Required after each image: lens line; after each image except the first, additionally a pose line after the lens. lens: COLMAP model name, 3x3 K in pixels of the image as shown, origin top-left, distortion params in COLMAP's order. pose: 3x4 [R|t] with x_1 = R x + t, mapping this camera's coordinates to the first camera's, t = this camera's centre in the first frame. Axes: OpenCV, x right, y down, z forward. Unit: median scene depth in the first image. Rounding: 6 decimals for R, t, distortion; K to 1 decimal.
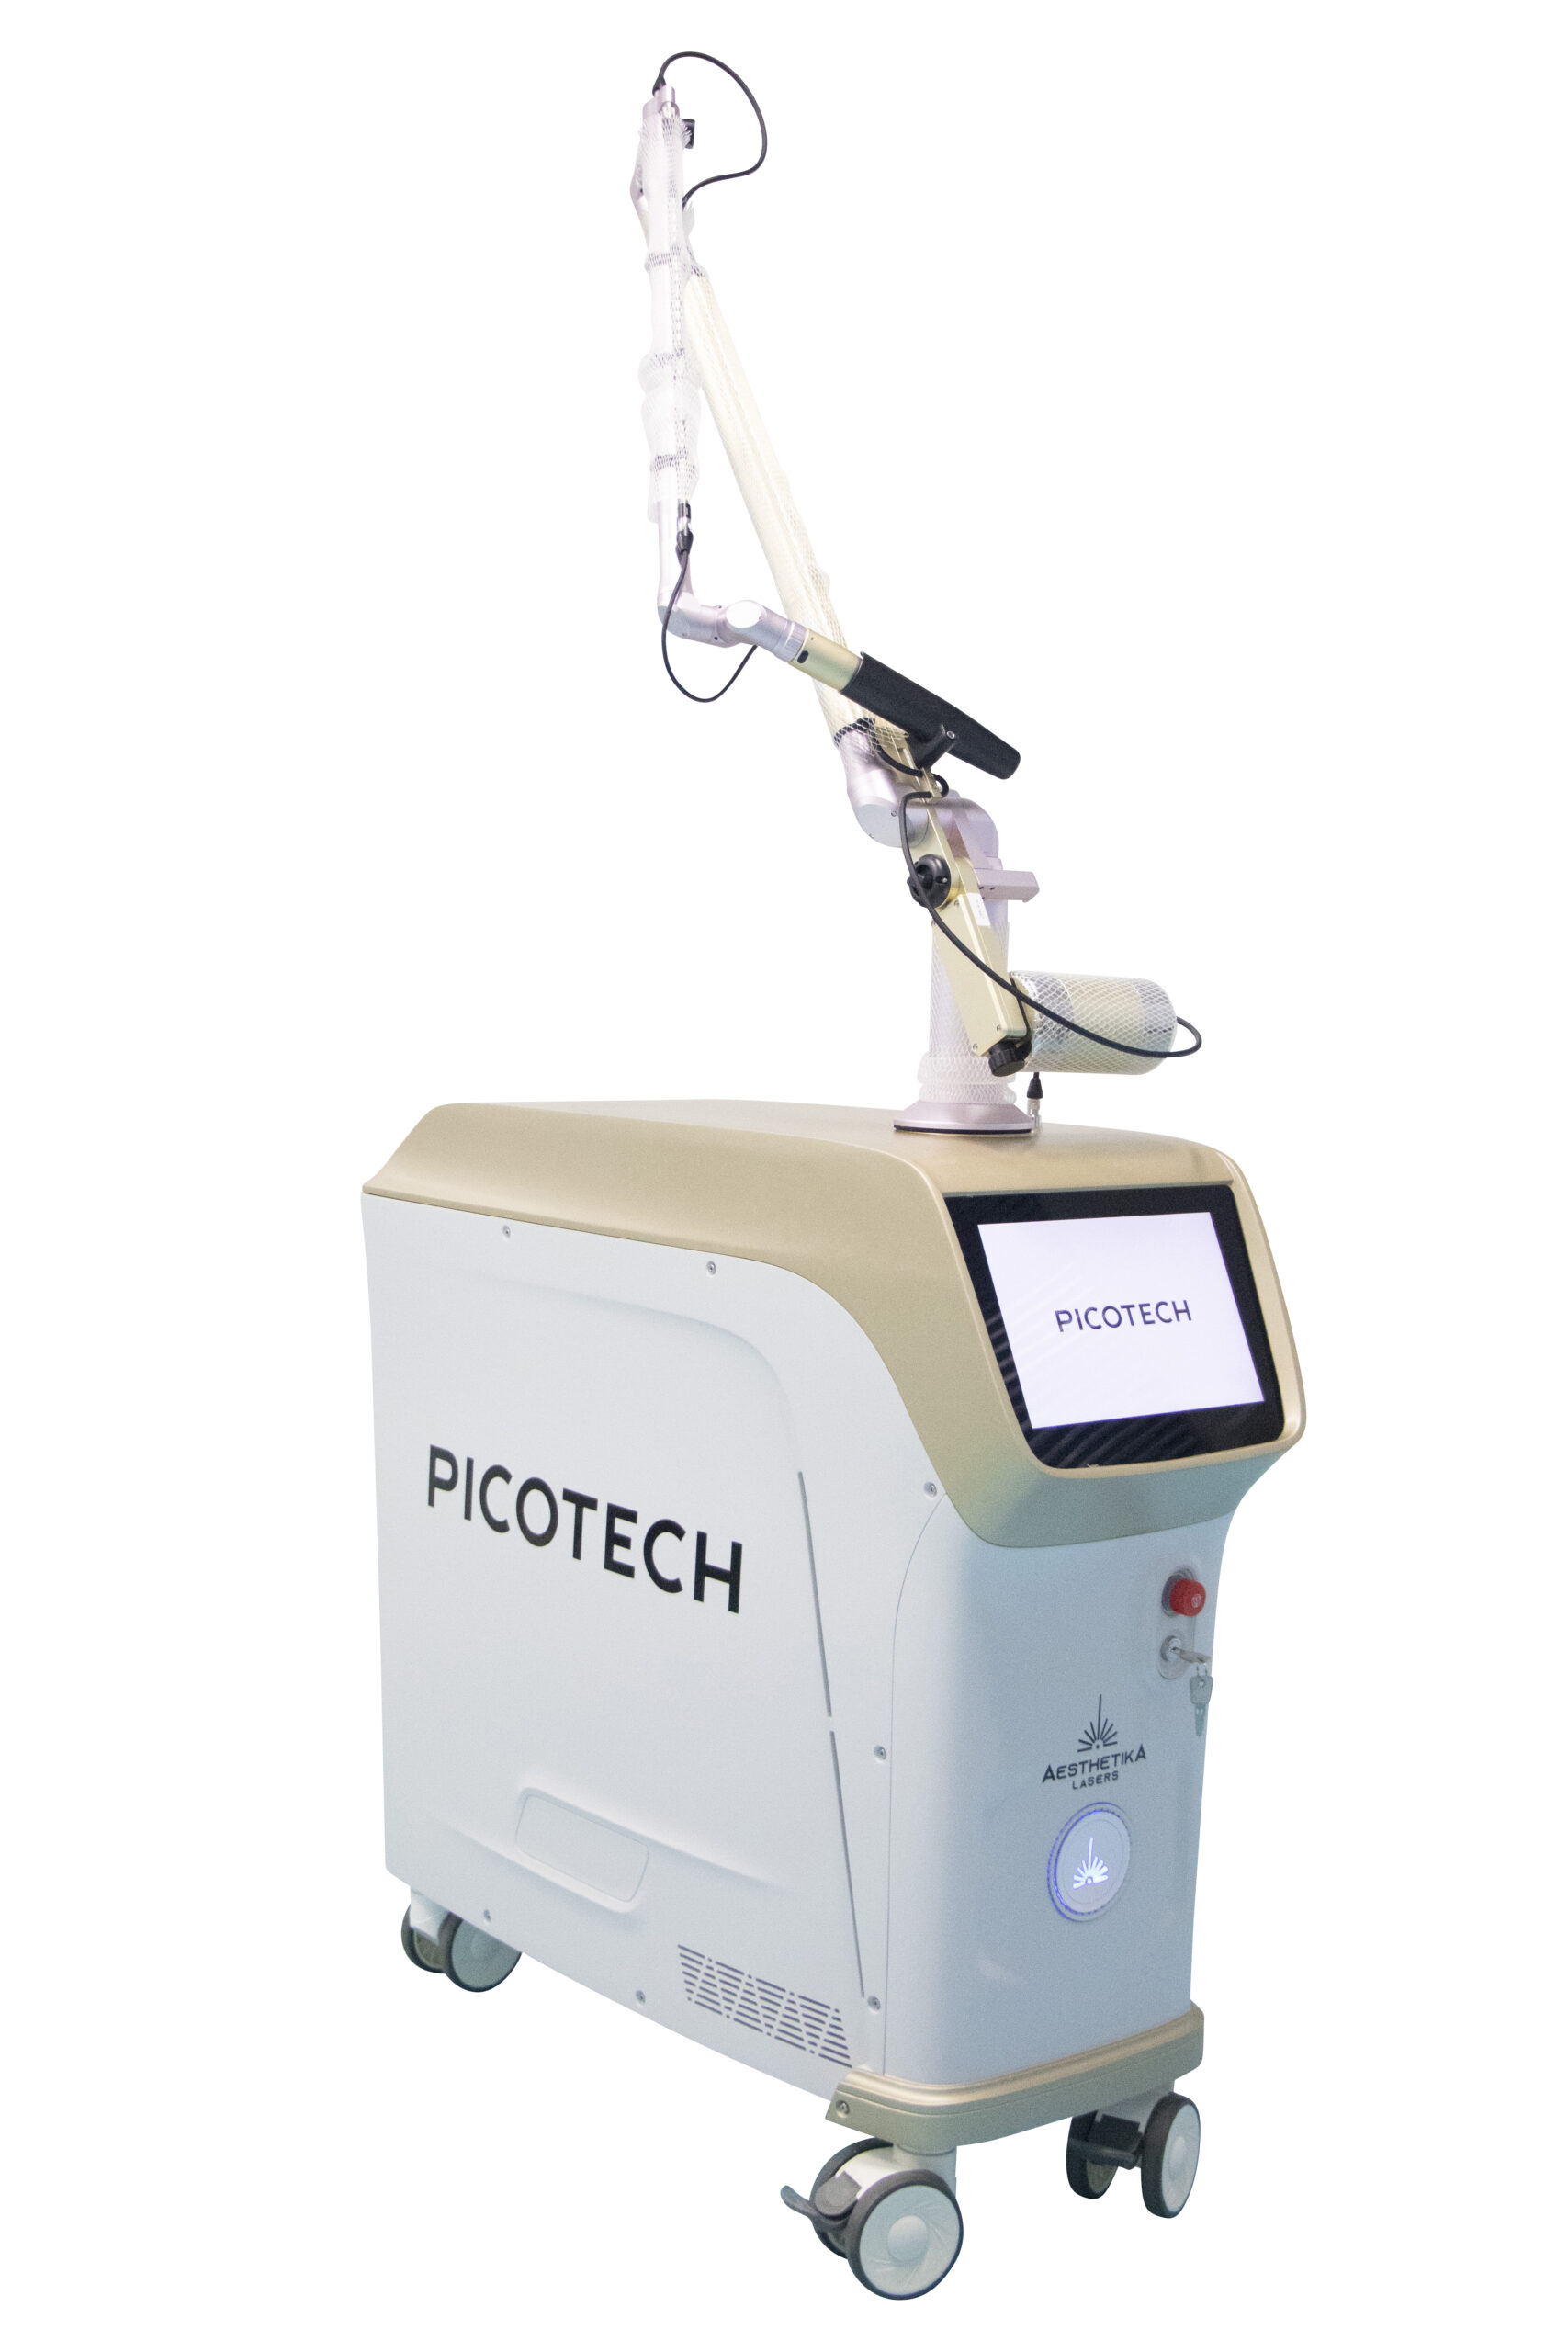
lens RADIAL K [[2825.4, 0, 779.9], [0, 2825.4, 1191.4], [0, 0, 1]] dist [-0.020772, 0.000000]
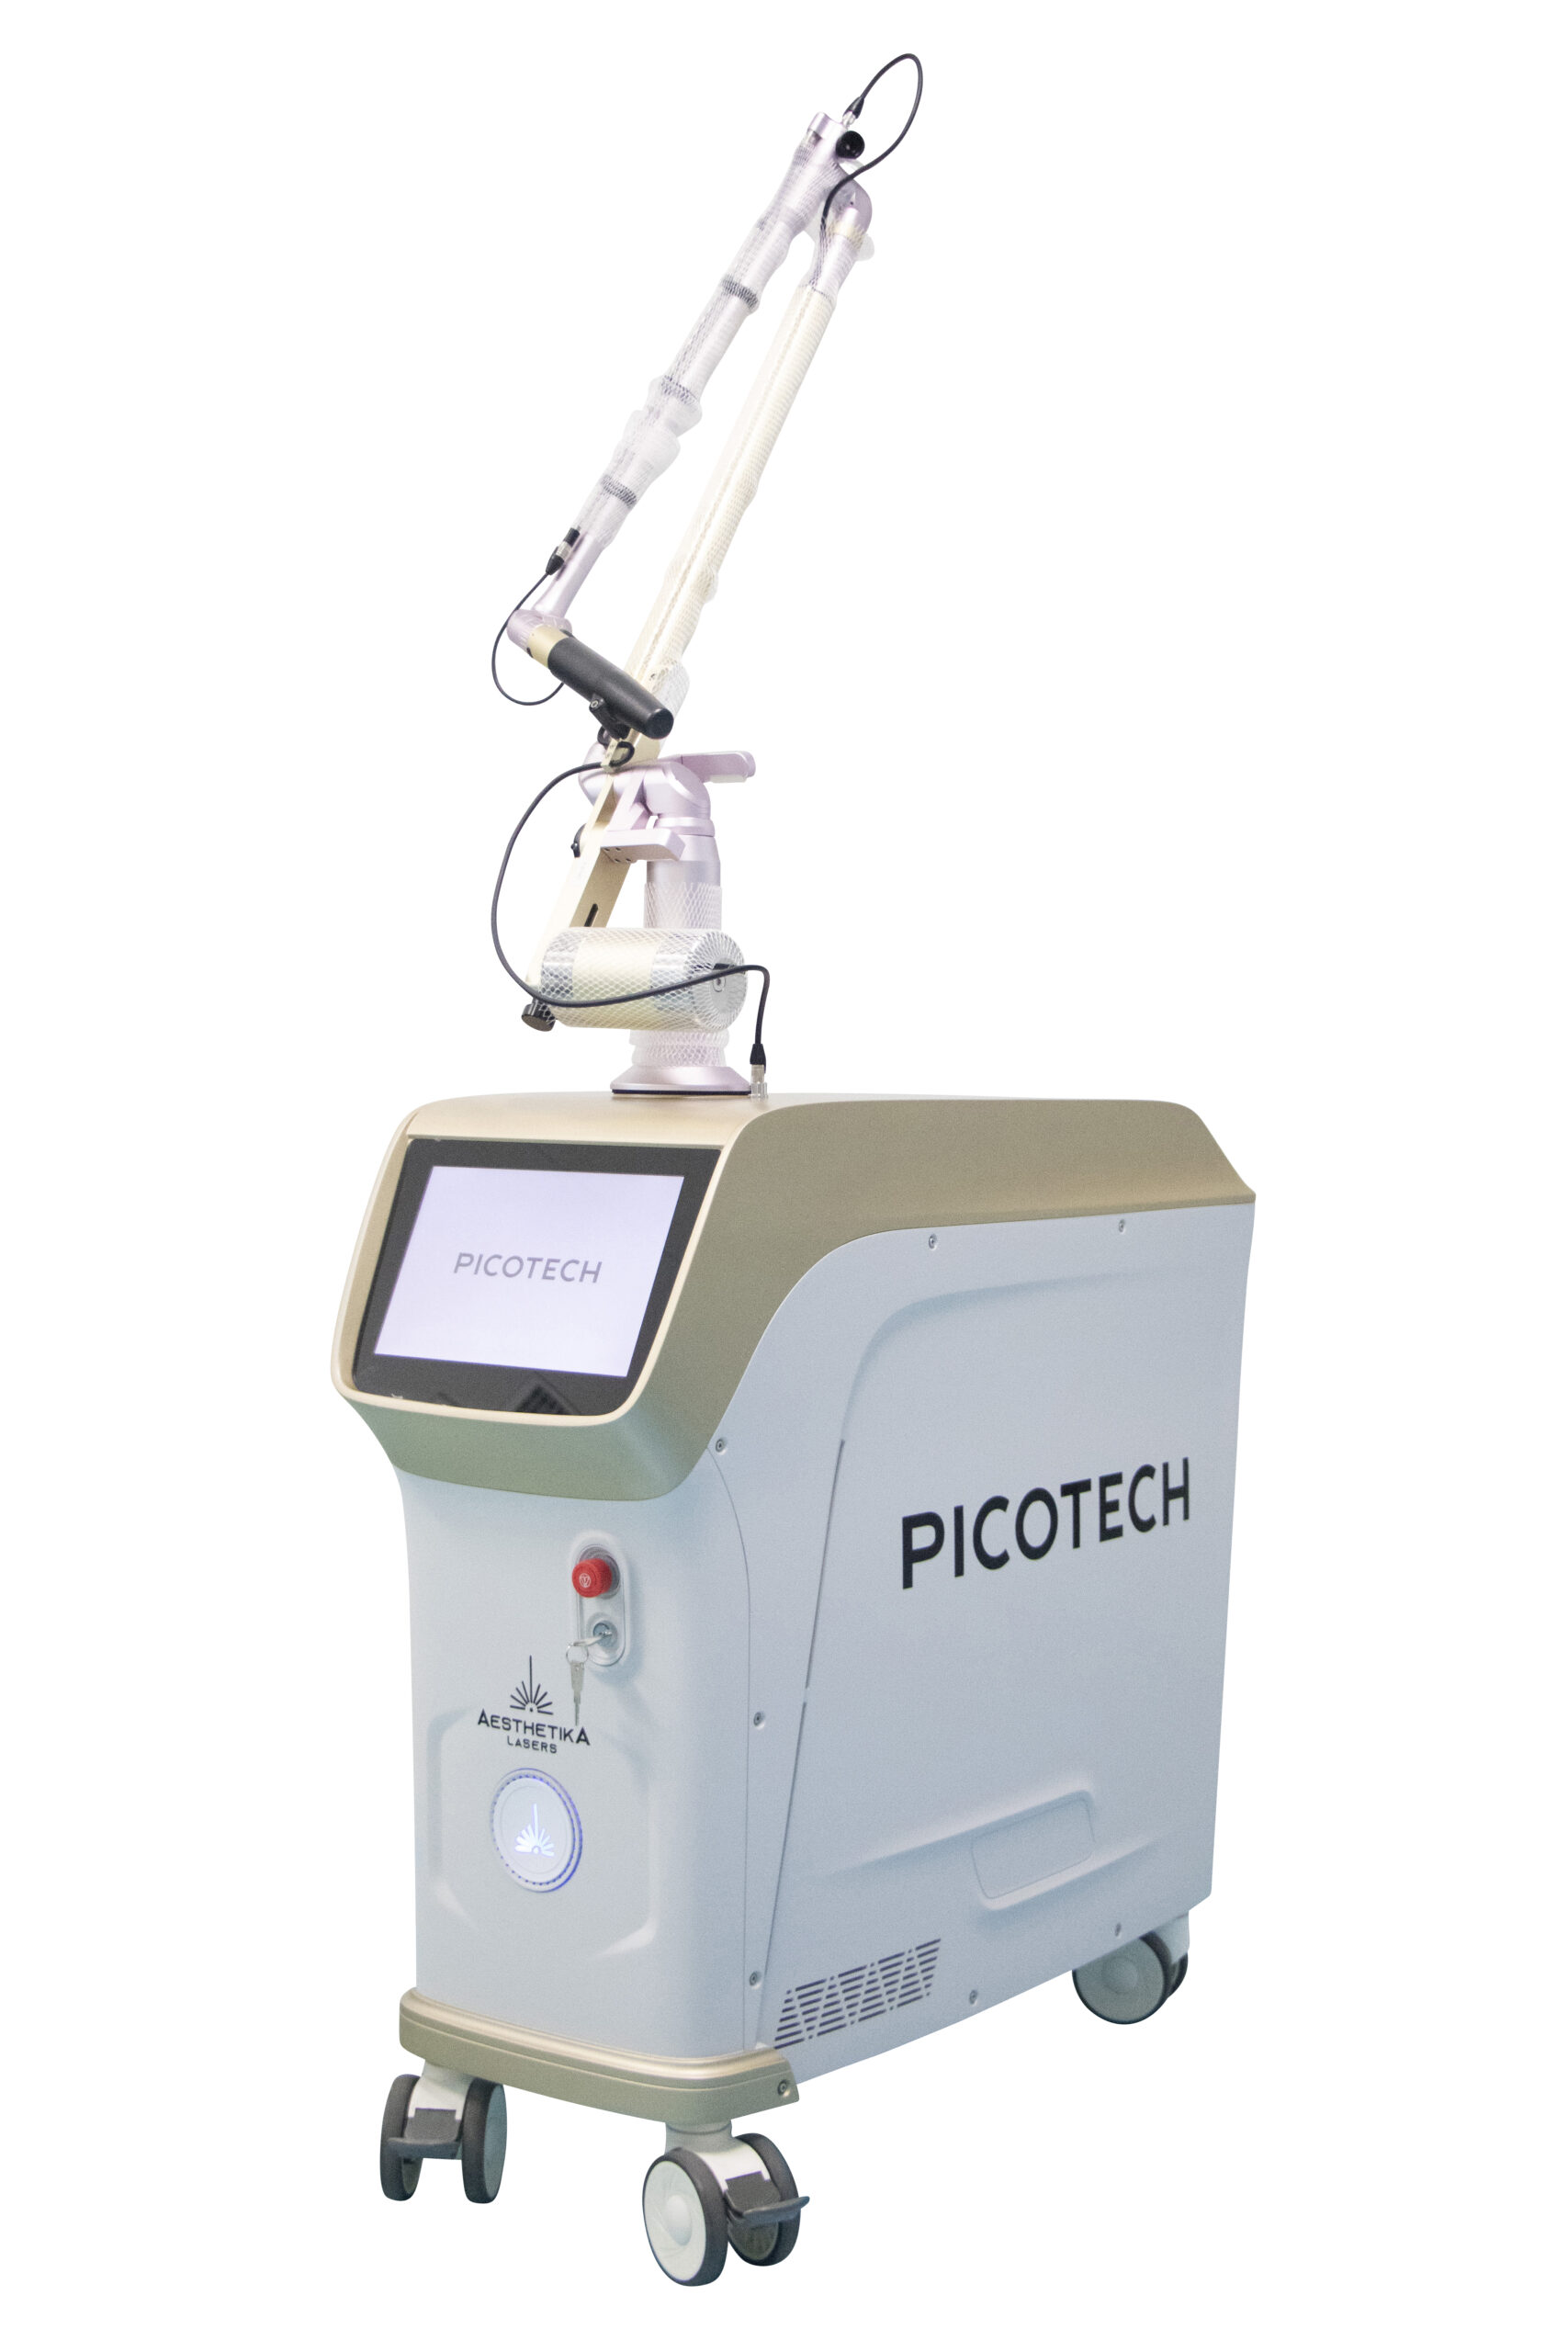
lens RADIAL K [[3078.0, 0, 773.5], [0, 3078.0, 1170.4], [0, 0, 1]] dist [-0.001180, 0.000000]
pose [[0.247706, 0.013398, -0.968743, 1.167210], [-0.085877, 0.996272, -0.008179, 0.011283], [0.965022, 0.085219, 0.247933, 0.799250]]
